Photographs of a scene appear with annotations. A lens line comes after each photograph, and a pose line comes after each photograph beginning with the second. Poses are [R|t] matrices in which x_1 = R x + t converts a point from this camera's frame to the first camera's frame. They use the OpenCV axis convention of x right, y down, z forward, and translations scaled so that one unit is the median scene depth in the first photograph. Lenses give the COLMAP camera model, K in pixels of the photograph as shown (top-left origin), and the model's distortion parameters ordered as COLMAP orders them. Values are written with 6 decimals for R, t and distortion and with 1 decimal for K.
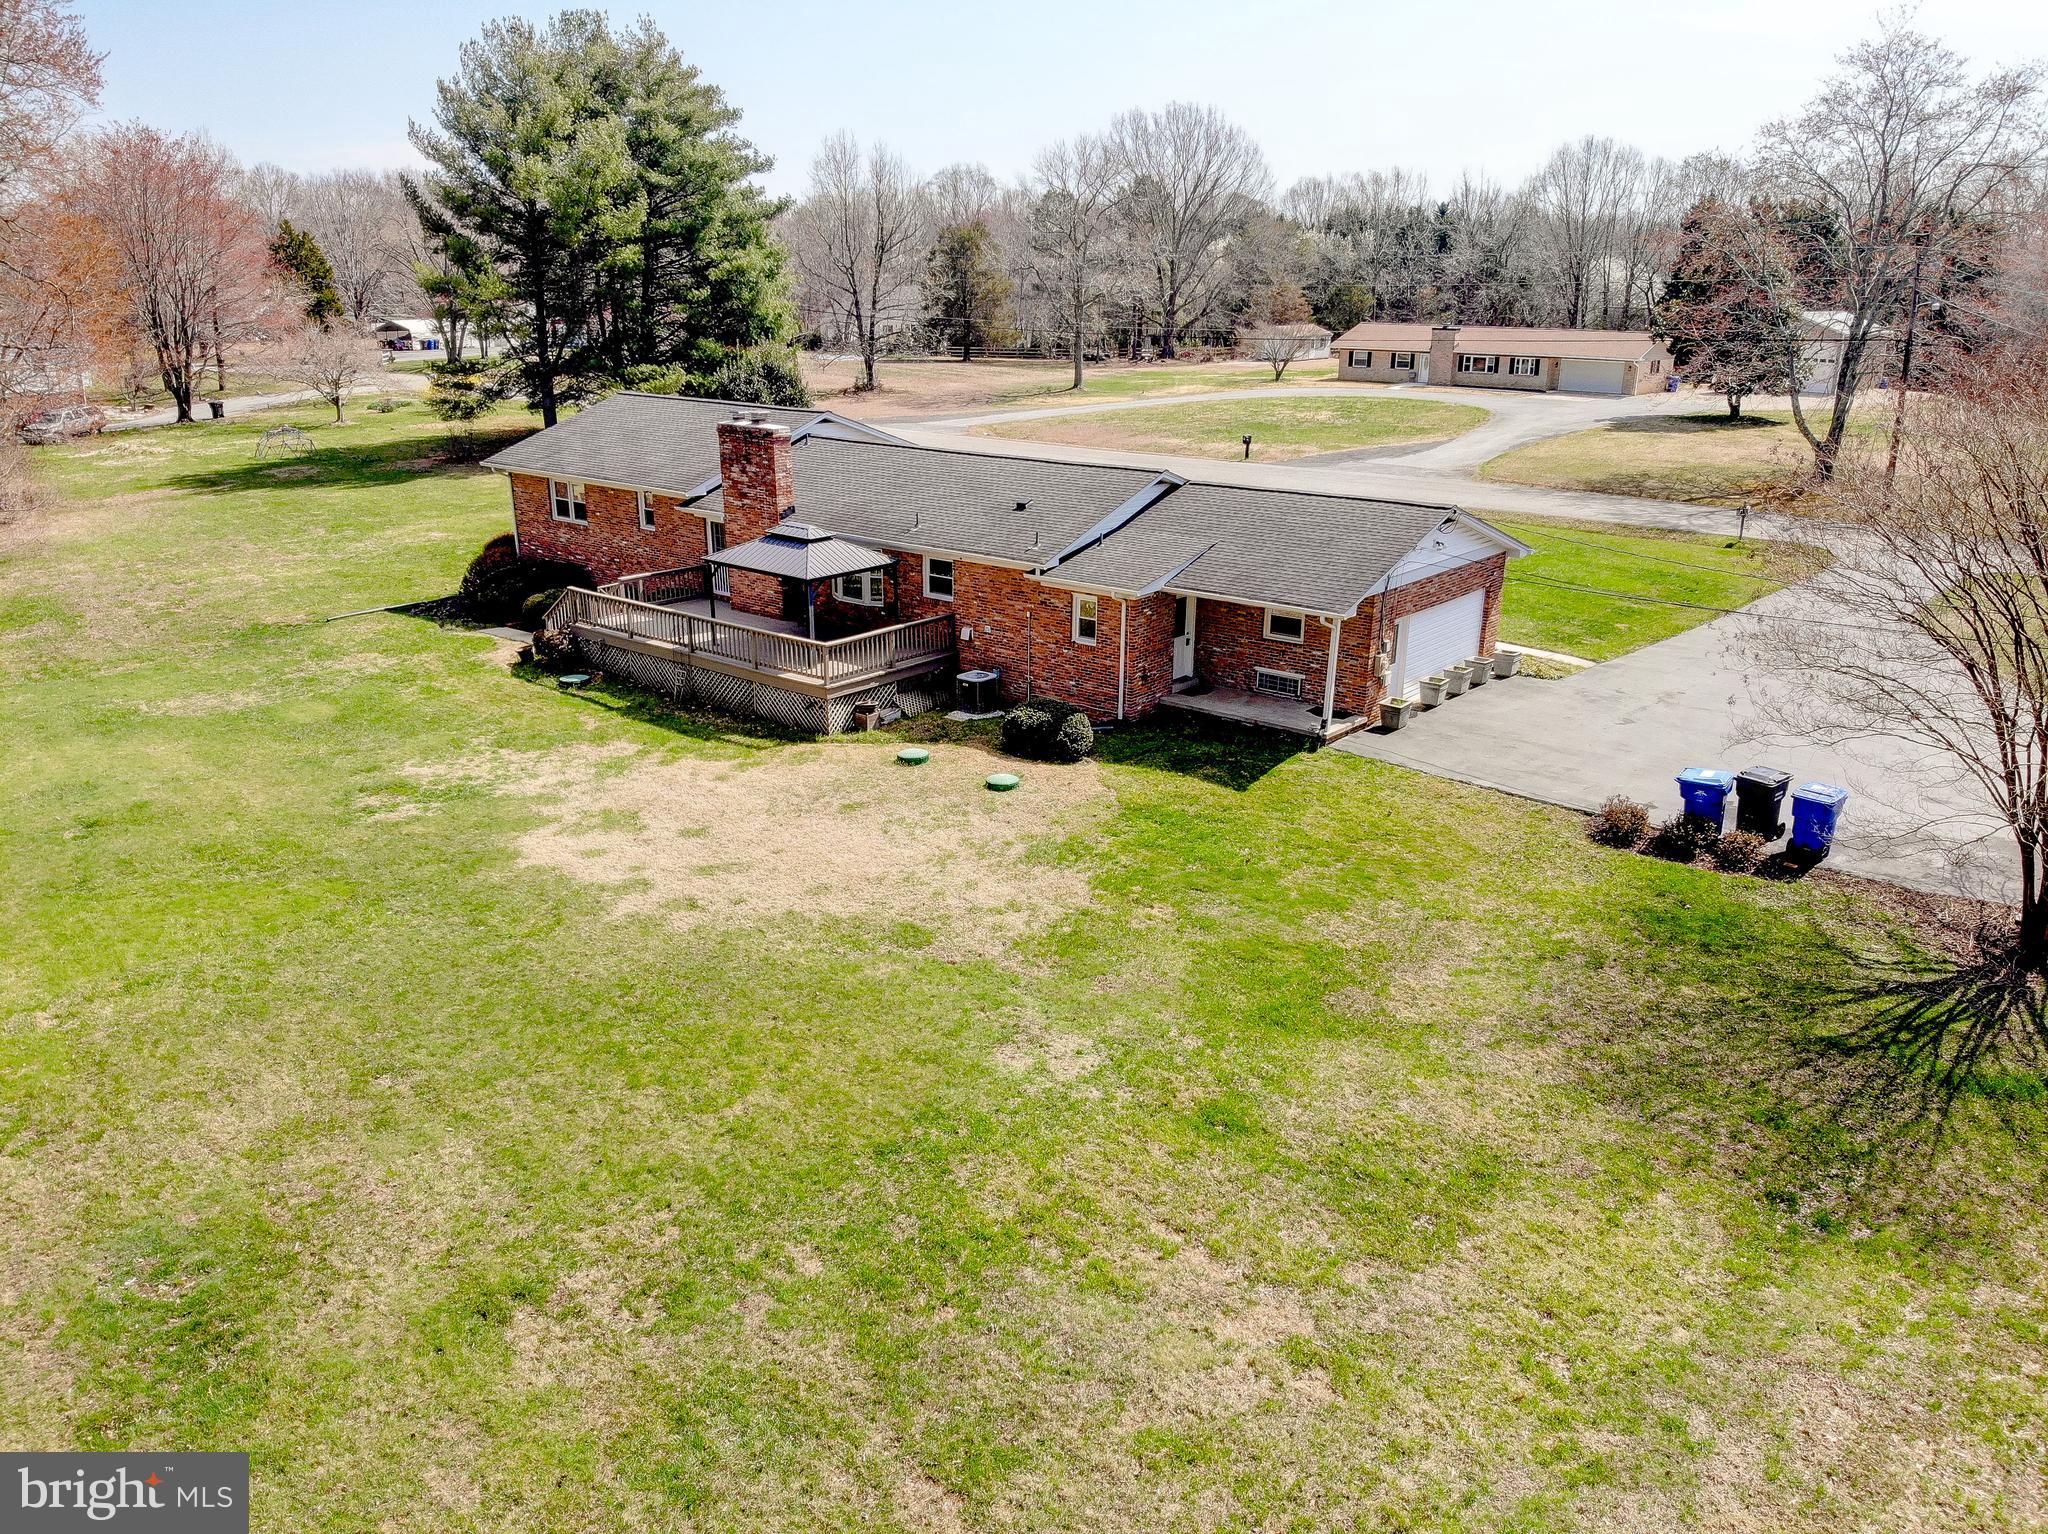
lens RADIAL K [[1488.3, 0, 1016.2], [0, 1488.3, 780.9], [0, 0, 1]] dist [0.143217, -0.329045]
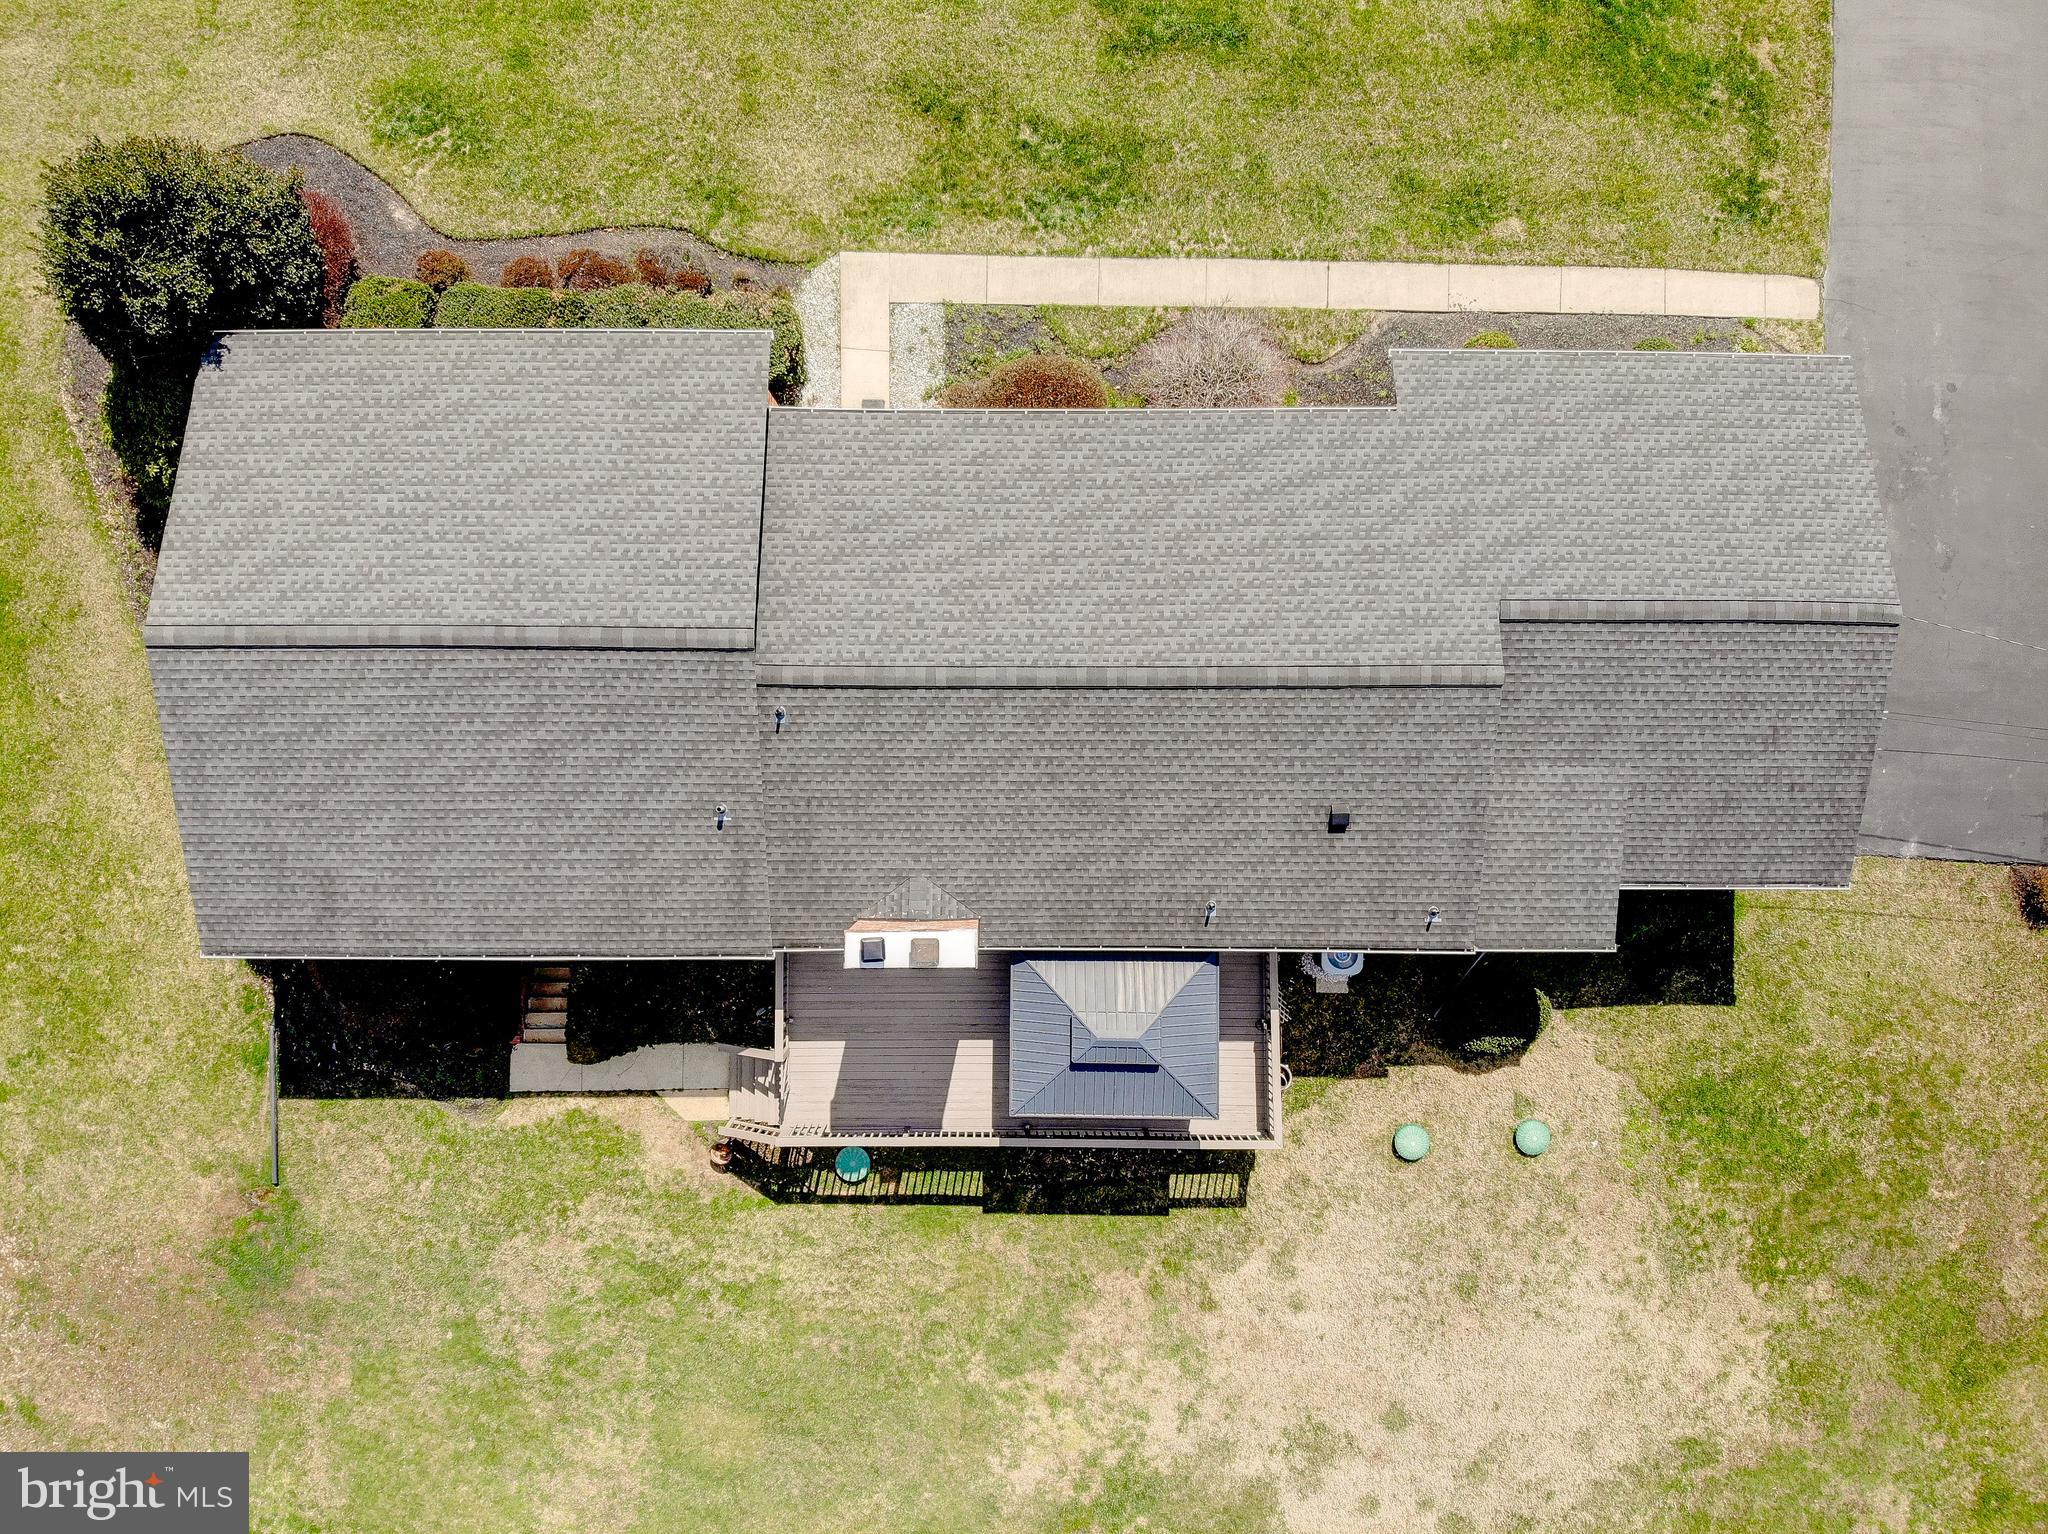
lens RADIAL K [[1489.0, 0, 1005.6], [0, 1489.0, 764.6], [0, 0, 1]] dist [-0.004377, -0.081527]
pose [[0.772818, -0.634627, -0.001146, -0.108953], [0.205271, 0.248260, 0.946695, -0.954762], [-0.600513, -0.731858, 0.322130, 0.968344]]
